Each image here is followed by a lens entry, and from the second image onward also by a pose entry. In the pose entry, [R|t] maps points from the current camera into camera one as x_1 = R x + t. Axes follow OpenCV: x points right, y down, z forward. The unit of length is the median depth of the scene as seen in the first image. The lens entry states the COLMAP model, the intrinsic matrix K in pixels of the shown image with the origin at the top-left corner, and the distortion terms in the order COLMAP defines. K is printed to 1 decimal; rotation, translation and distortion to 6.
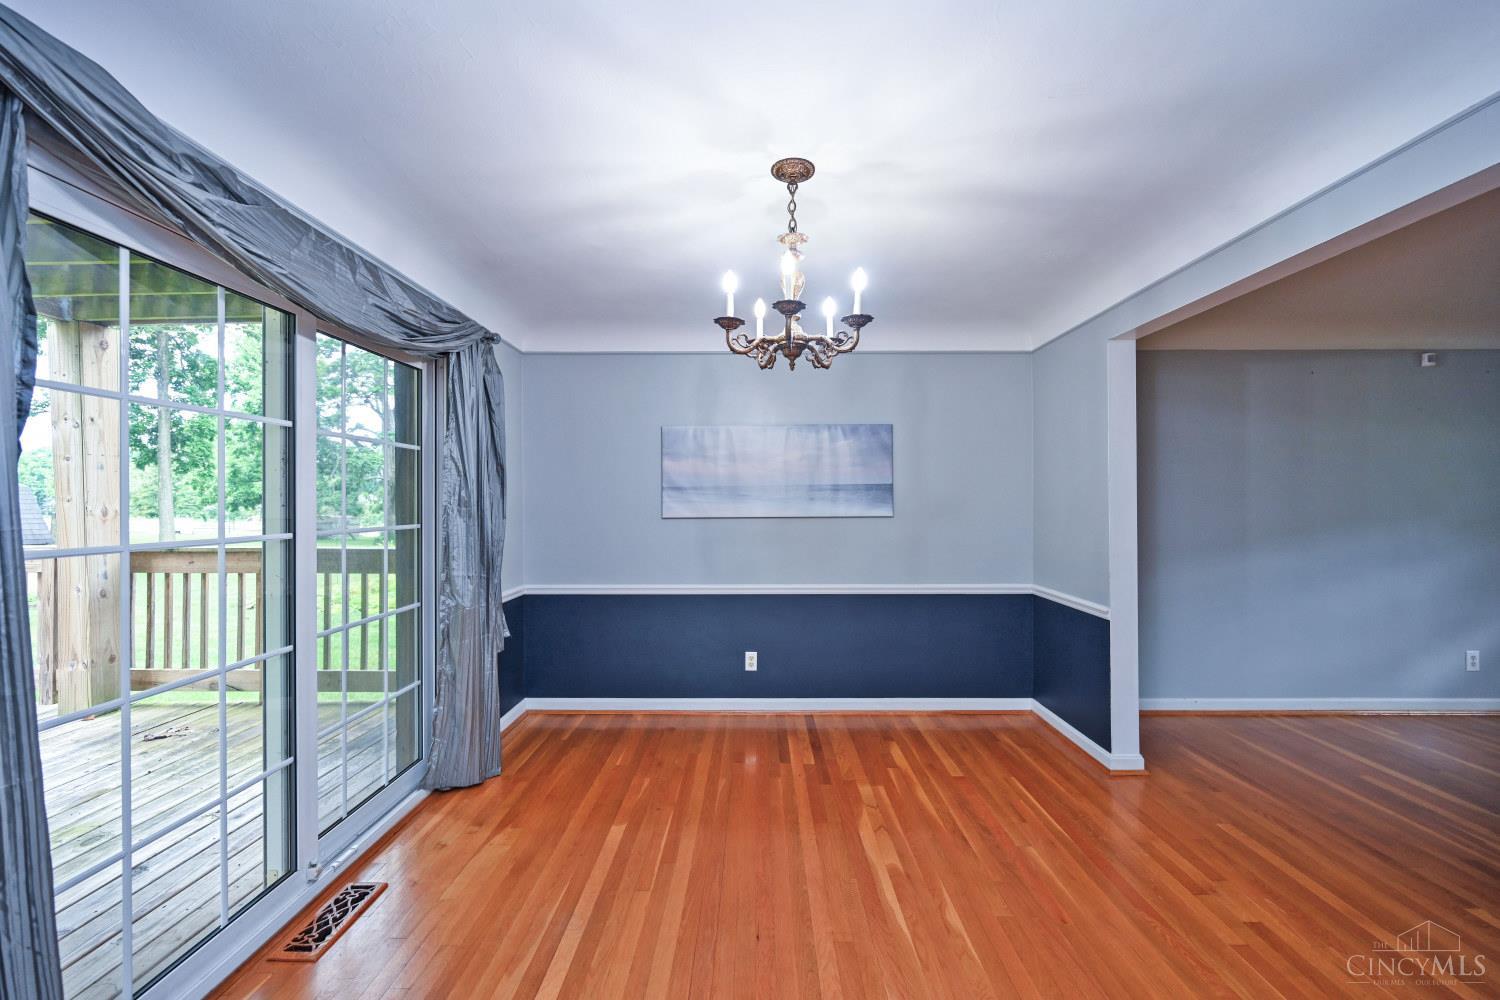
lens RADIAL K [[589.1, 0, 755.9], [0, 589.1, 503.9], [0, 0, 1]] dist [-0.003699, 0.000477]
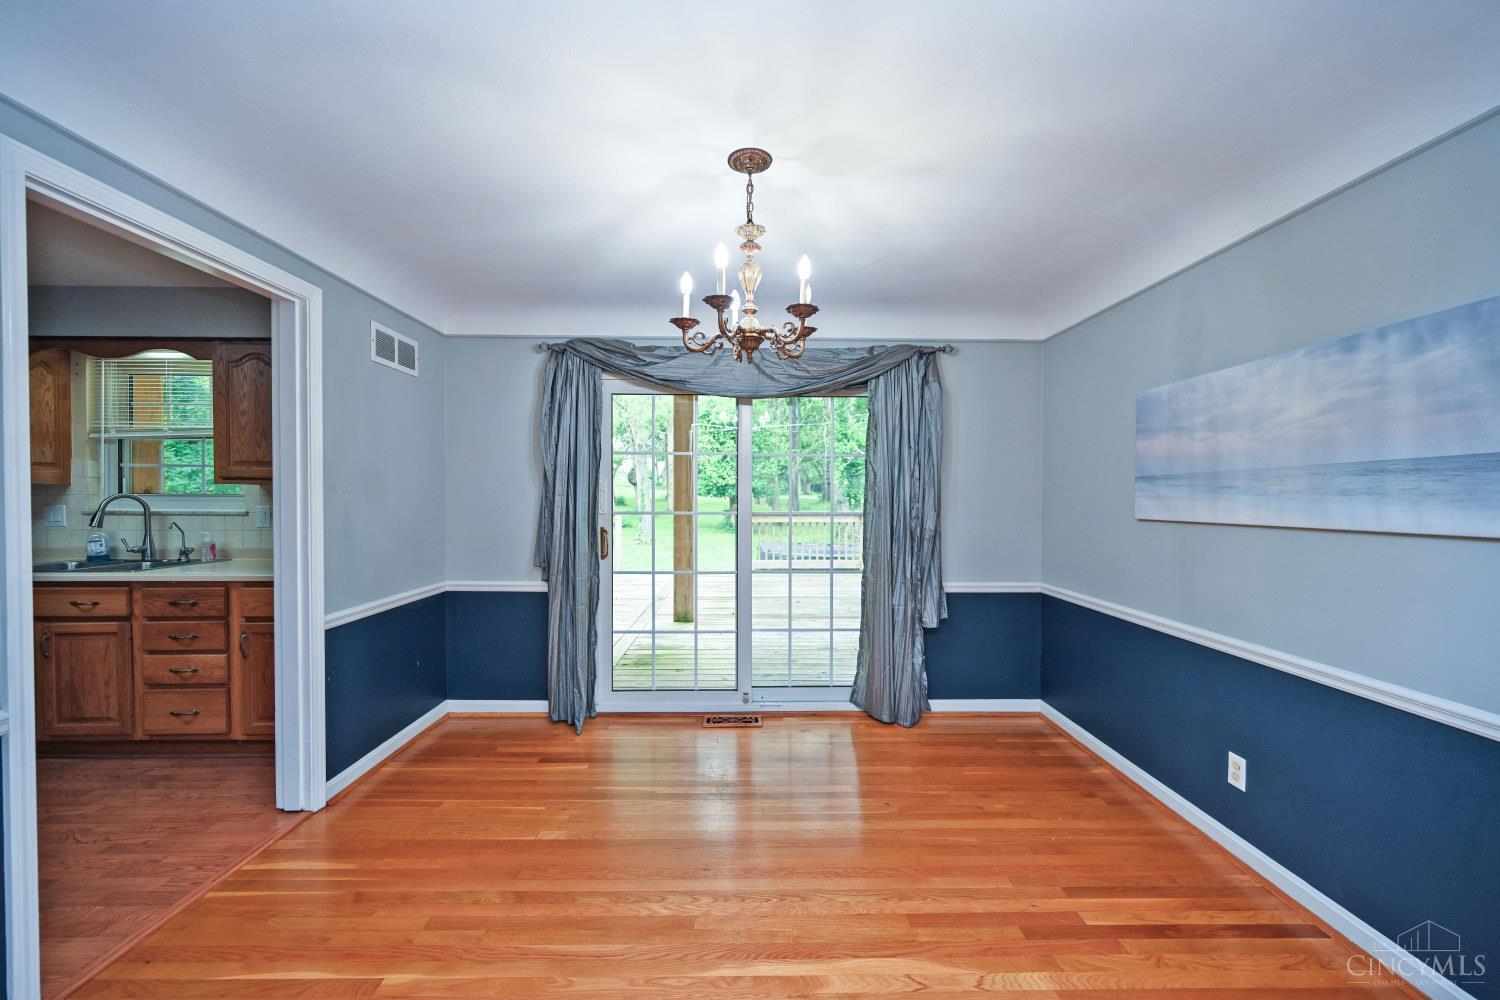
lens RADIAL K [[589.1, 0, 752.2], [0, 589.1, 505.7], [0, 0, 1]] dist [-0.003699, 0.000477]
pose [[0.020684, 0.021602, -0.999553, 0.560367], [-0.003396, 0.999762, 0.021536, -0.006697], [0.999780, 0.002949, 0.020752, 0.512032]]
